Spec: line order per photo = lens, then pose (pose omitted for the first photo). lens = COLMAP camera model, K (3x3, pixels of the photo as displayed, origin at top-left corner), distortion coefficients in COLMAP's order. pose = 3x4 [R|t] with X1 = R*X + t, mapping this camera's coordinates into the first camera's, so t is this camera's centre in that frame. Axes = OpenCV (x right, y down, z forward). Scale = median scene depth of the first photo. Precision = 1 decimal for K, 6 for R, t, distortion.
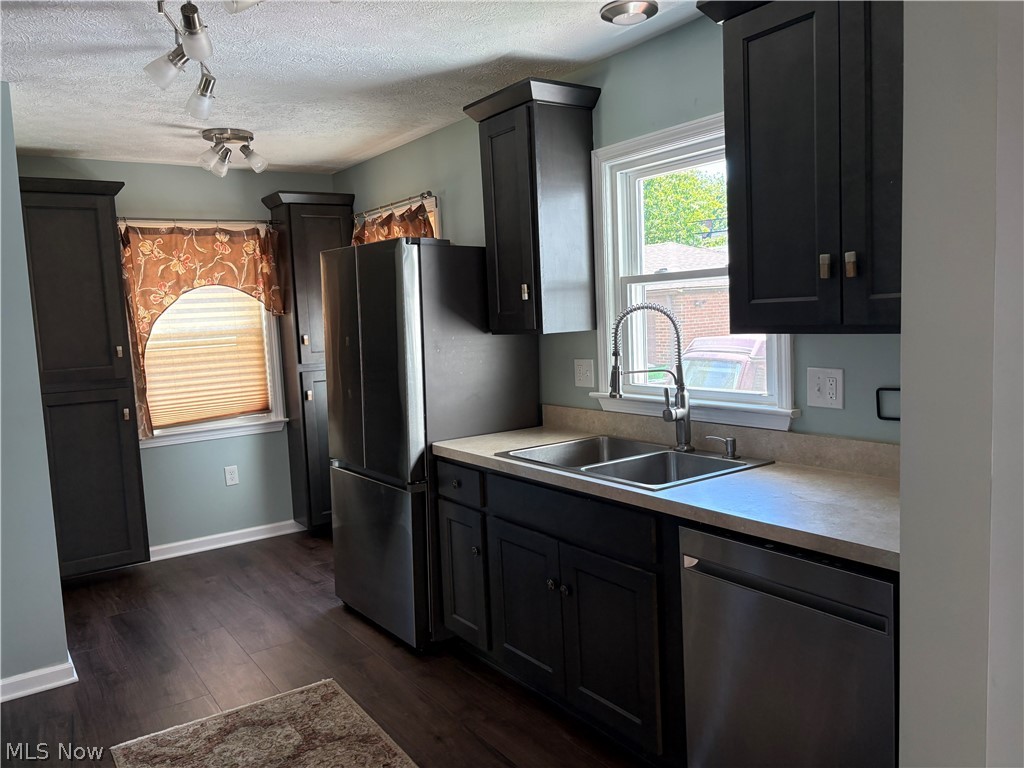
lens RADIAL K [[776.5, 0, 505.9], [0, 776.5, 384.8], [0, 0, 1]] dist [0.047371, -0.046502]
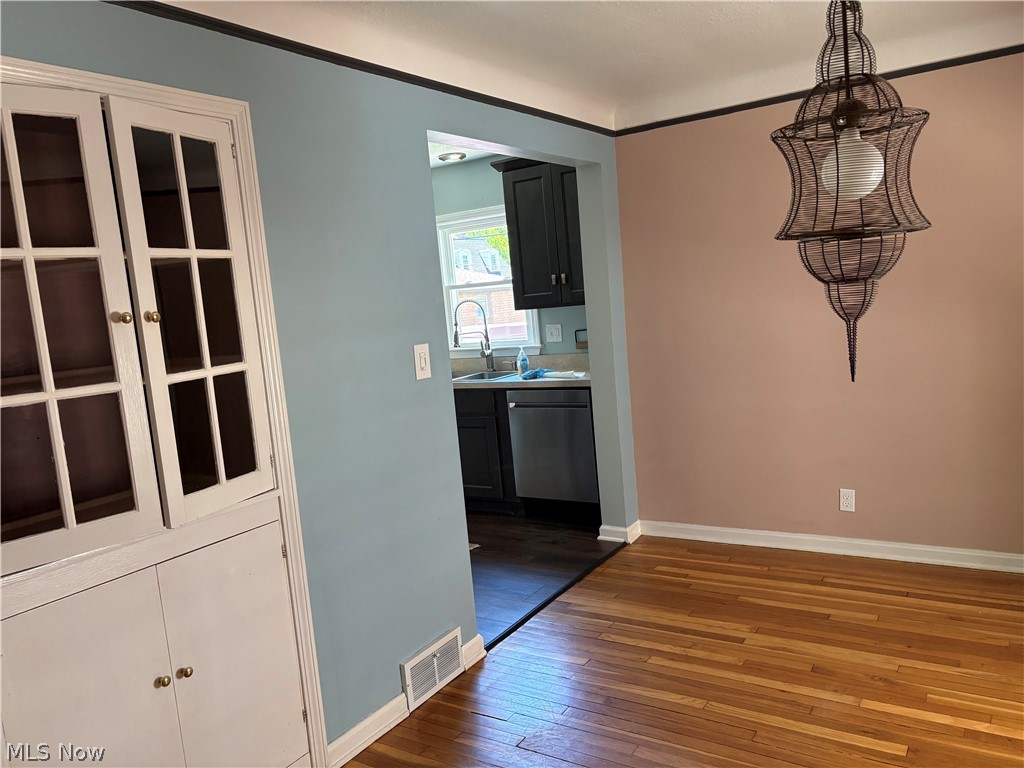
lens RADIAL K [[776.5, 0, 514.3], [0, 776.5, 402.4], [0, 0, 1]] dist [0.047371, -0.046502]
pose [[0.919634, -0.083853, 0.383722, -0.305269], [0.079595, 0.996462, 0.026994, 0.070955], [-0.384628, 0.005717, 0.923054, -0.544203]]
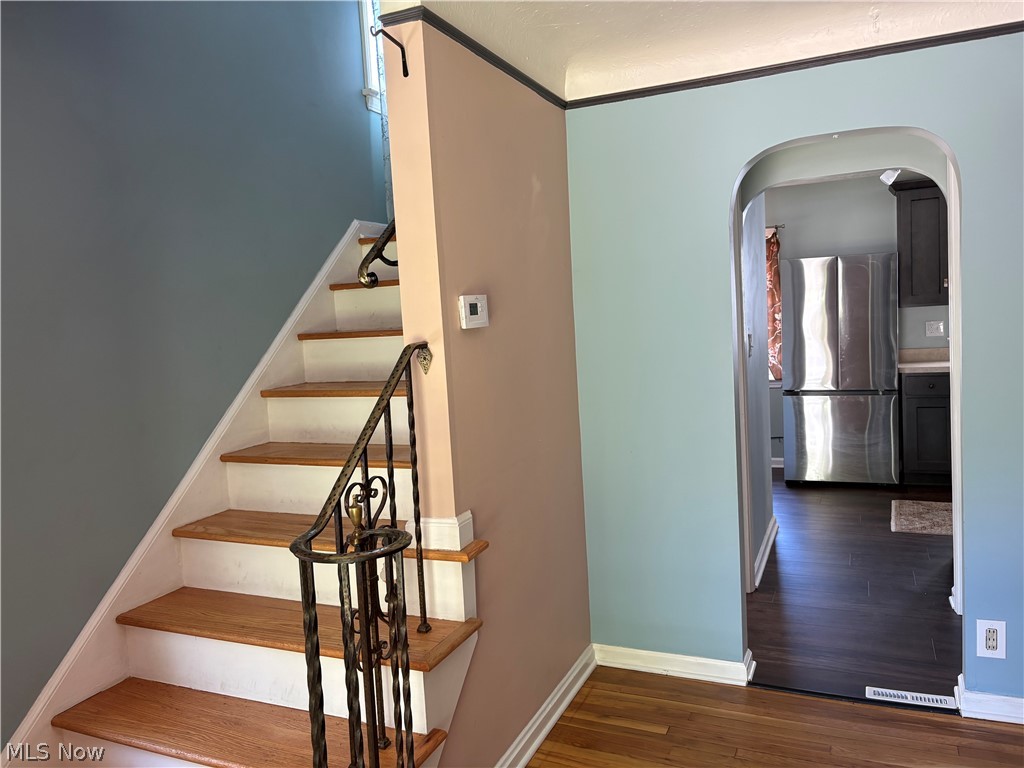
lens RADIAL K [[776.5, 0, 517.7], [0, 776.5, 381.0], [0, 0, 1]] dist [0.047371, -0.046502]
pose [[0.845956, -0.039420, 0.531794, -1.305099], [0.064262, 0.997532, -0.028283, 0.073391], [-0.529366, 0.058100, 0.846402, -0.039291]]
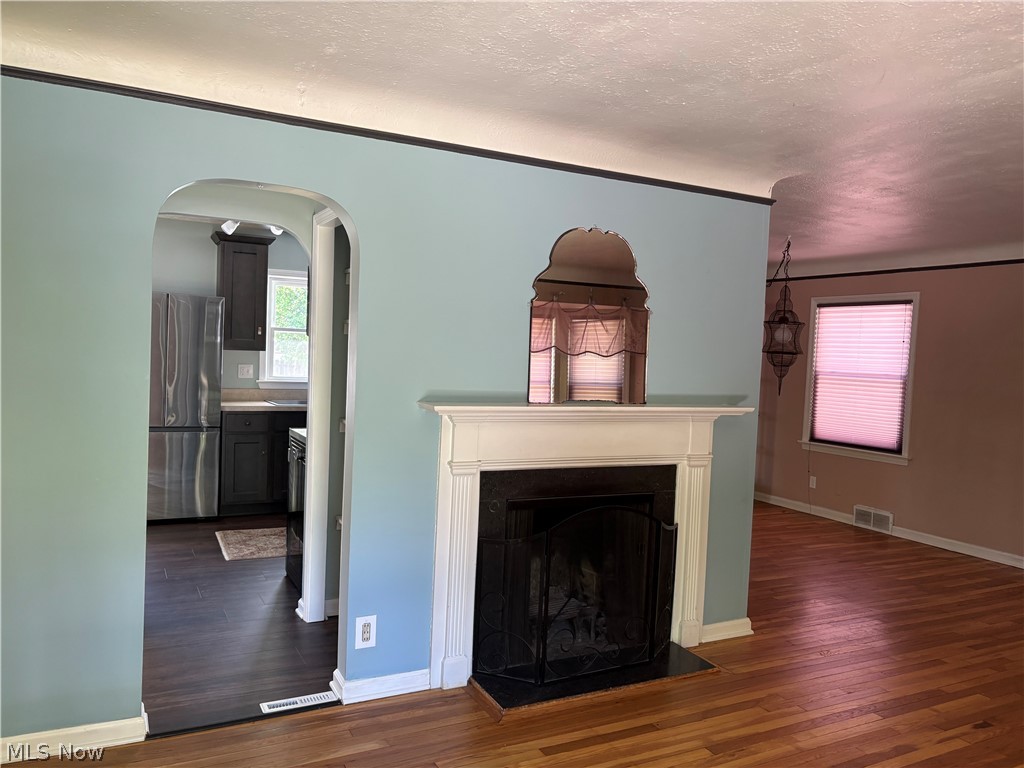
lens RADIAL K [[776.5, 0, 508.1], [0, 776.5, 392.1], [0, 0, 1]] dist [0.047371, -0.046502]
pose [[0.113244, 0.003990, 0.993559, -1.387053], [0.049045, 0.998750, -0.009601, 0.069170], [-0.992356, 0.049816, 0.112907, 0.066274]]
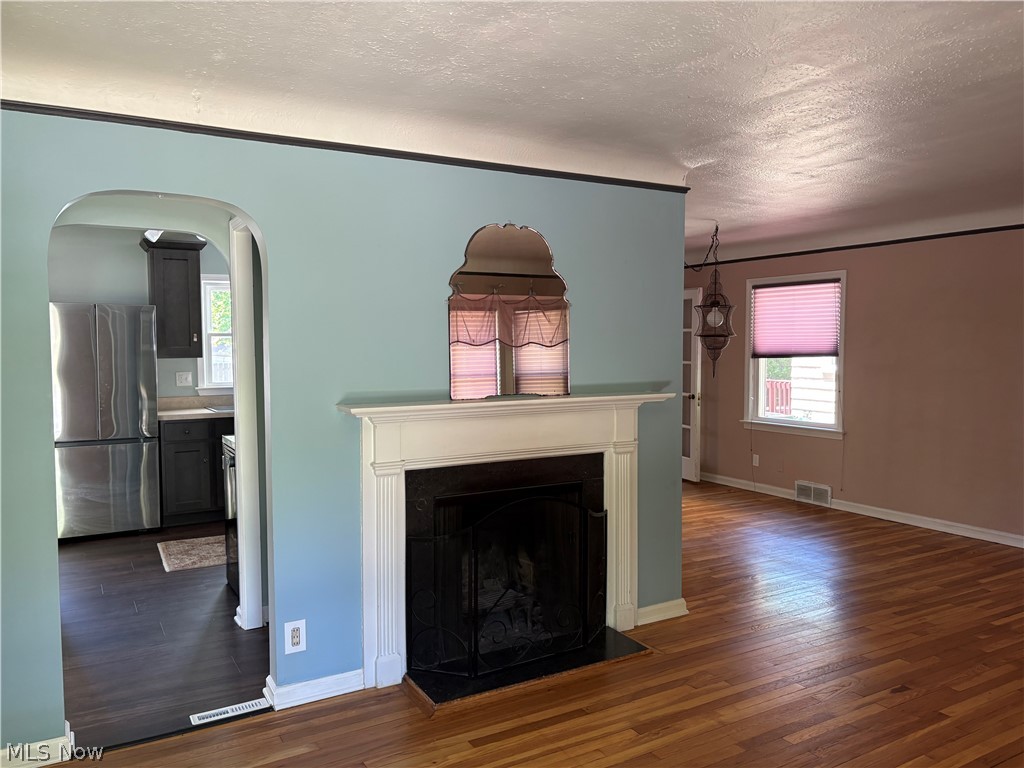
lens RADIAL K [[776.5, 0, 506.5], [0, 776.5, 390.2], [0, 0, 1]] dist [0.047371, -0.046502]
pose [[0.071185, -0.009918, 0.997414, -1.389679], [0.097899, 0.995192, 0.002909, 0.067114], [-0.992647, 0.097439, 0.071814, 0.021403]]
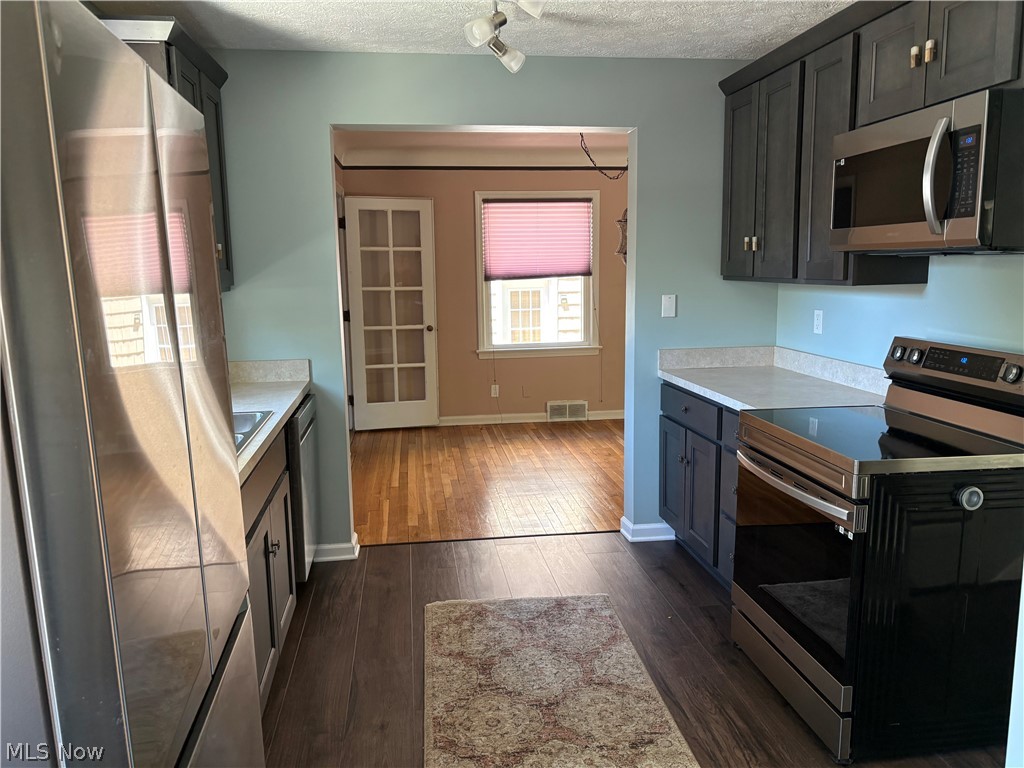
lens RADIAL K [[776.5, 0, 519.4], [0, 776.5, 386.2], [0, 0, 1]] dist [0.047371, -0.046502]
pose [[-0.897471, -0.005709, 0.441036, -0.382894], [0.103102, 0.969500, 0.222352, -0.079739], [-0.428854, 0.245026, -0.869509, 0.979435]]
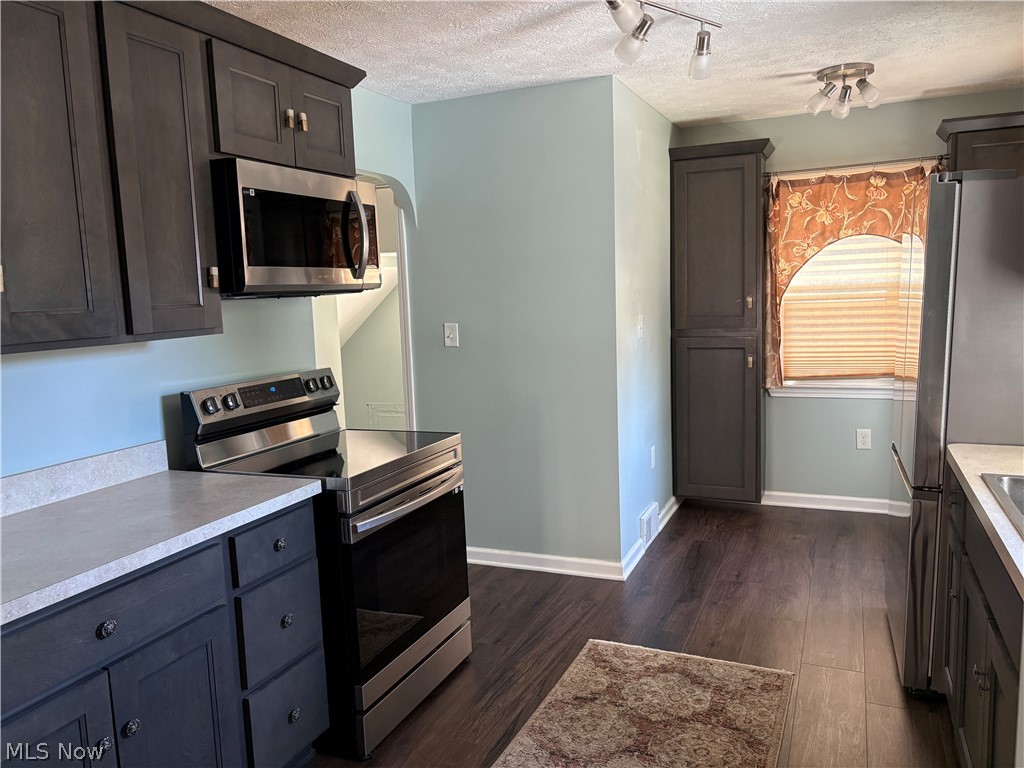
lens RADIAL K [[776.5, 0, 512.0], [0, 776.5, 383.2], [0, 0, 1]] dist [0.047371, -0.046502]
pose [[0.534711, 0.131475, -0.834745, 0.228095], [-0.070258, 0.991319, 0.111131, -0.029113], [0.842109, -0.000775, 0.539306, 0.158104]]
